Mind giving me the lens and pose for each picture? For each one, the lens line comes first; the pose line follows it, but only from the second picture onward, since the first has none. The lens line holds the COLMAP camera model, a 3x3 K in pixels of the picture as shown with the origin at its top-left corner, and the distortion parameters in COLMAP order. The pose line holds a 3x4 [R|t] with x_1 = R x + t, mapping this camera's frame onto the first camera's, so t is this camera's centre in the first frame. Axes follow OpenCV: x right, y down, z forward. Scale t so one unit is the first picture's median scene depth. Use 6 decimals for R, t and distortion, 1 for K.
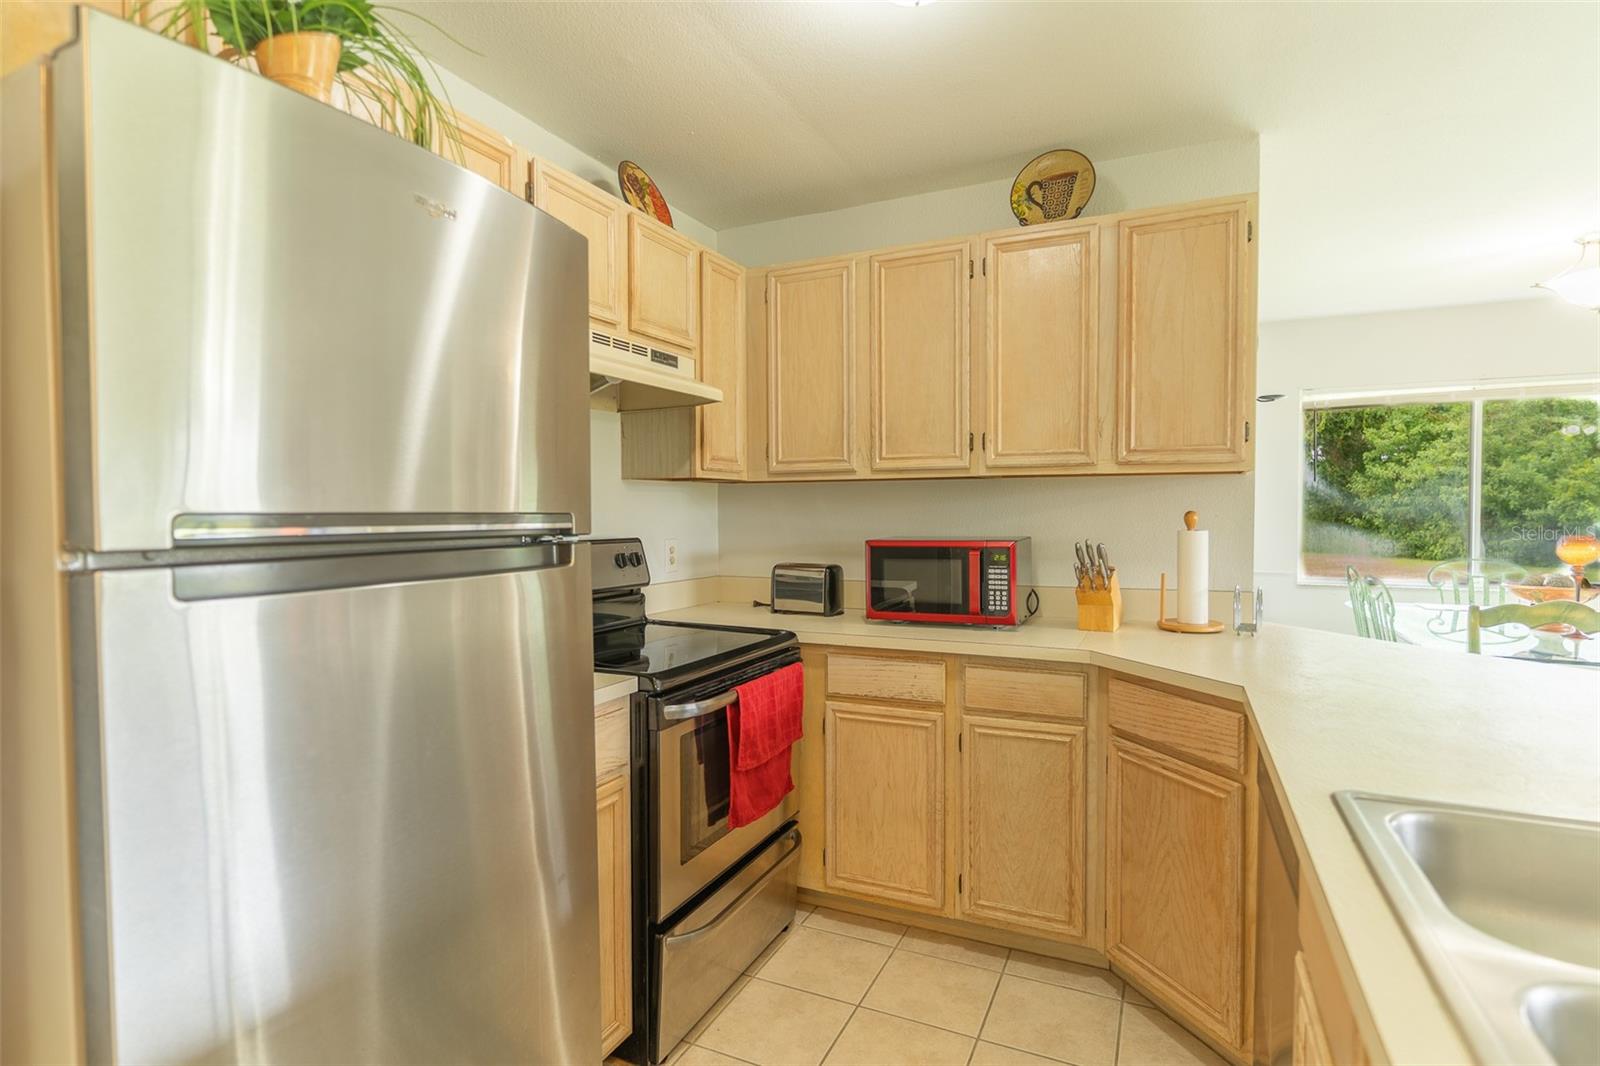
lens RADIAL K [[806.3, 0, 800.0], [0, 806.3, 533.0], [0, 0, 1]] dist [-0.001161, -0.000270]
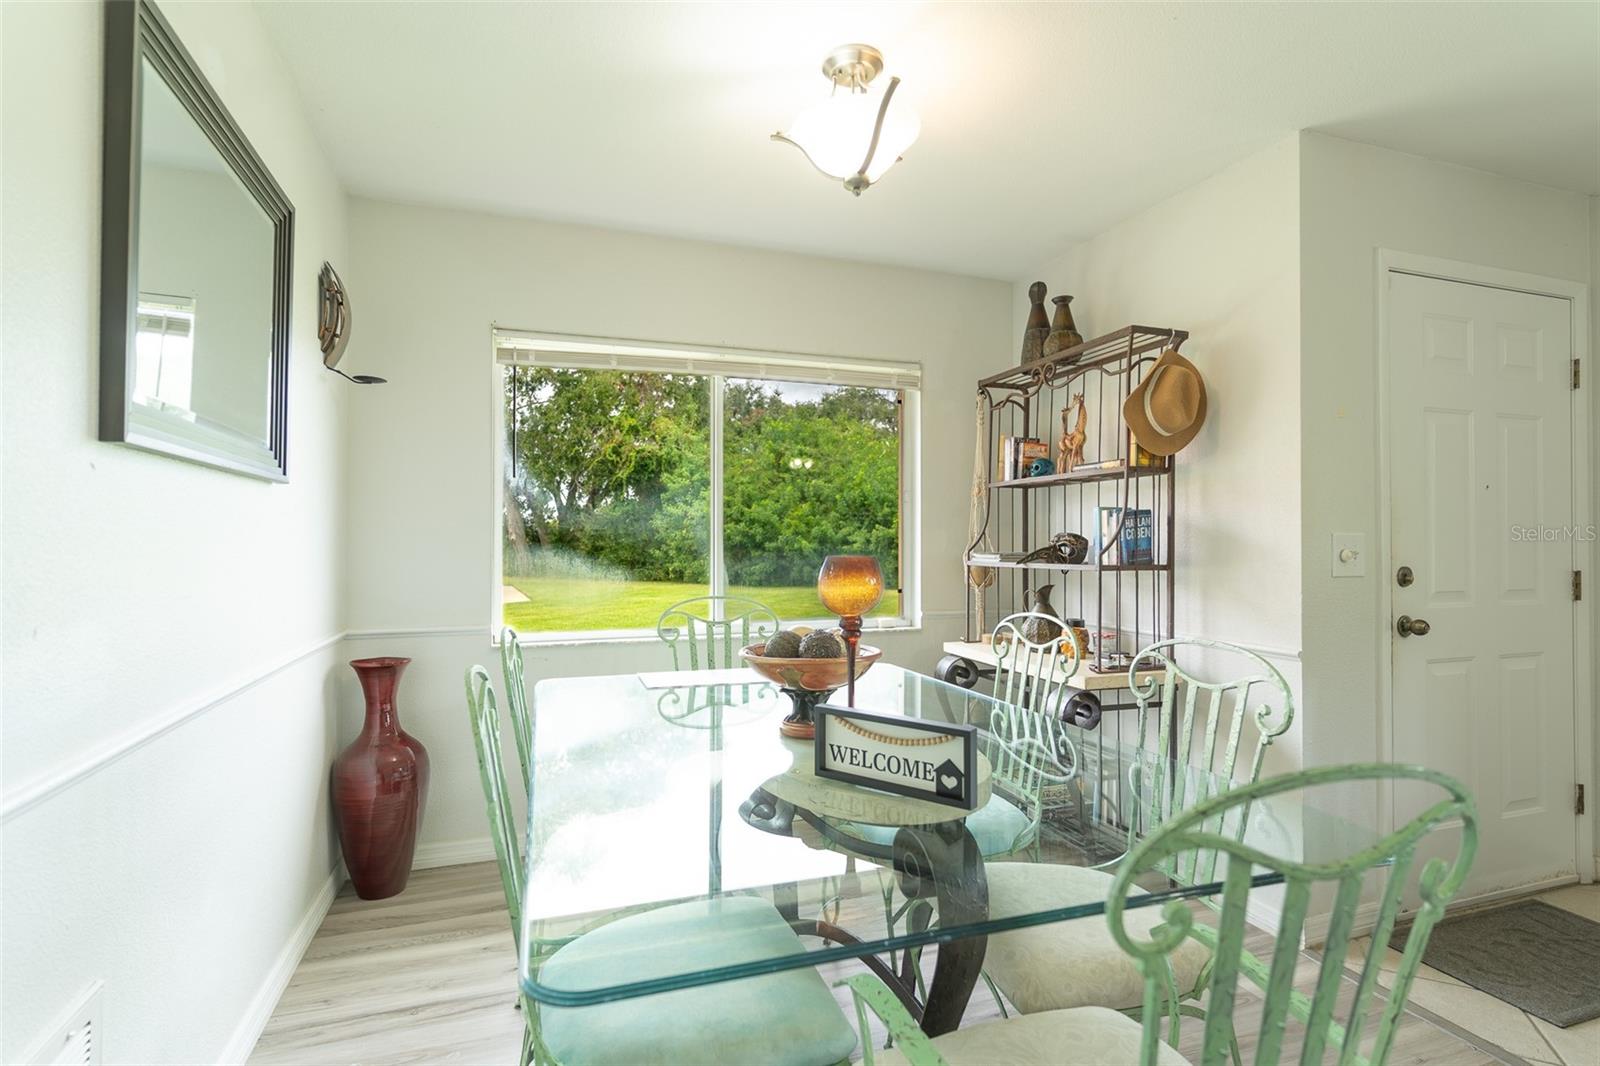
lens RADIAL K [[769.6, 0, 800.0], [0, 769.6, 533.0], [0, 0, 1]] dist [0.018718, -0.000003]
pose [[0.712296, 0.013100, 0.701757, 0.370533], [0.016826, 0.999220, -0.035732, 0.002251], [-0.701677, 0.037260, 0.711520, 0.416131]]
